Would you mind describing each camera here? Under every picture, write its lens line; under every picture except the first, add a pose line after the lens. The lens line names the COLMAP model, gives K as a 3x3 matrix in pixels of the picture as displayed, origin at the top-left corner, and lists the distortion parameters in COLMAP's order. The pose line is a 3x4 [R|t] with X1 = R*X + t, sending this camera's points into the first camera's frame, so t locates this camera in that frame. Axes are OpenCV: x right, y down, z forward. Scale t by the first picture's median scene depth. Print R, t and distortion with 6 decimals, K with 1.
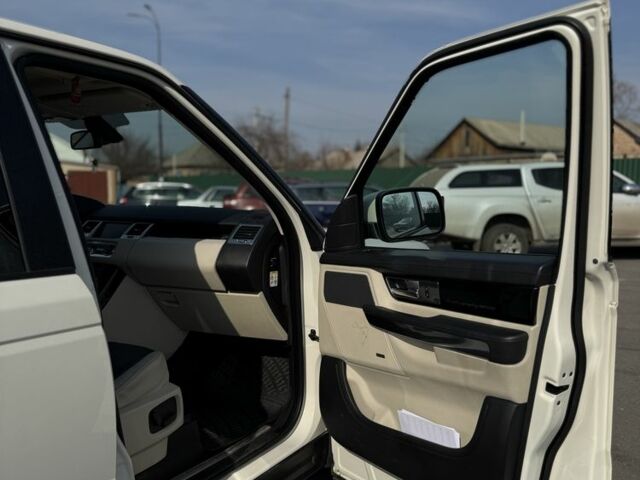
lens RADIAL K [[612.7, 0, 320.0], [0, 612.7, 240.0], [0, 0, 1]] dist [0.175037, -0.409541]
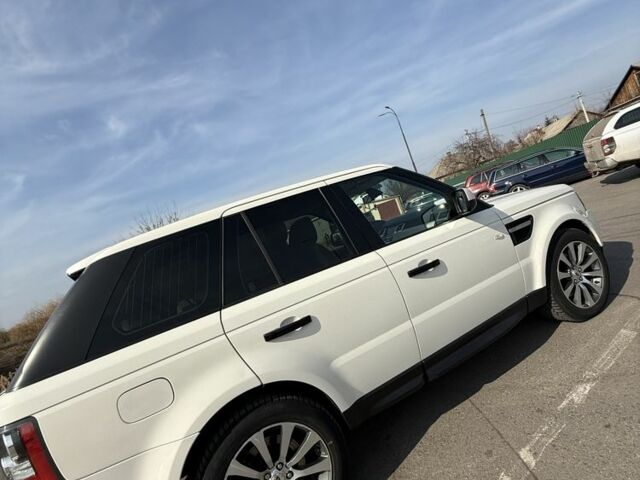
lens RADIAL K [[612.7, 0, 320.0], [0, 612.7, 240.0], [0, 0, 1]] dist [0.175037, -0.409541]
pose [[0.807317, -0.281322, -0.518746, 0.378630], [0.297335, 0.953233, -0.054211, 0.037056], [0.509736, -0.110476, 0.853208, -0.654401]]
